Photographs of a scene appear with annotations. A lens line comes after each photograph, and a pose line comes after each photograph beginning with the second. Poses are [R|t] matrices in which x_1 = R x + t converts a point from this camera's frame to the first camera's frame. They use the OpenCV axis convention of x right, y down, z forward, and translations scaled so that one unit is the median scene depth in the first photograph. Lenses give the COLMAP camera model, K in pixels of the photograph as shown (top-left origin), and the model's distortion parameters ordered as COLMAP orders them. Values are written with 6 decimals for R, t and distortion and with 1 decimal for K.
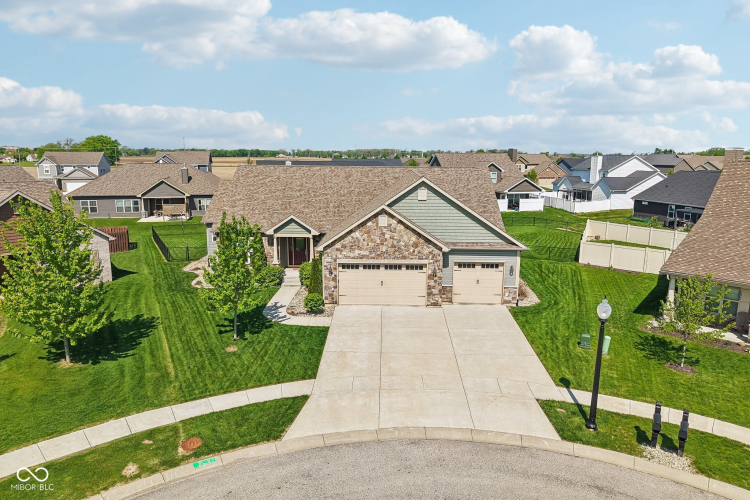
lens RADIAL K [[507.8, 0, 376.4], [0, 507.8, 239.8], [0, 0, 1]] dist [0.010135, -0.004624]
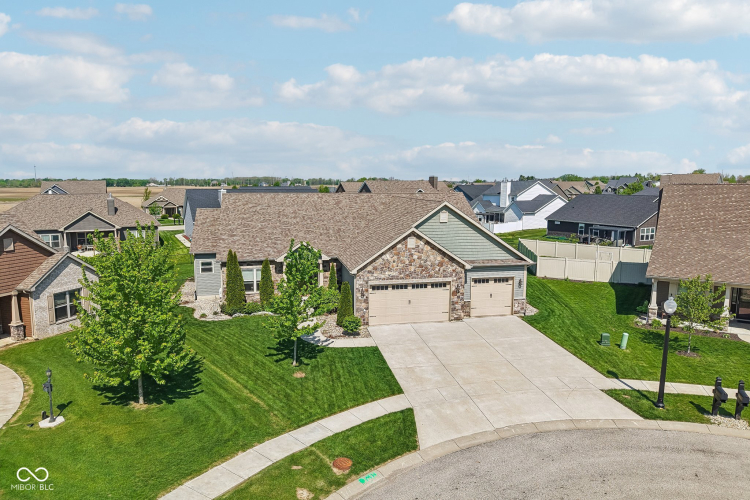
lens RADIAL K [[508.3, 0, 375.0], [0, 508.3, 250.0], [0, 0, 1]] dist [0.046535, -0.062168]
pose [[0.972489, -0.039256, 0.229616, -0.299720], [0.047214, 0.998456, -0.029266, 0.005262], [-0.228112, 0.039302, 0.972841, -0.014392]]
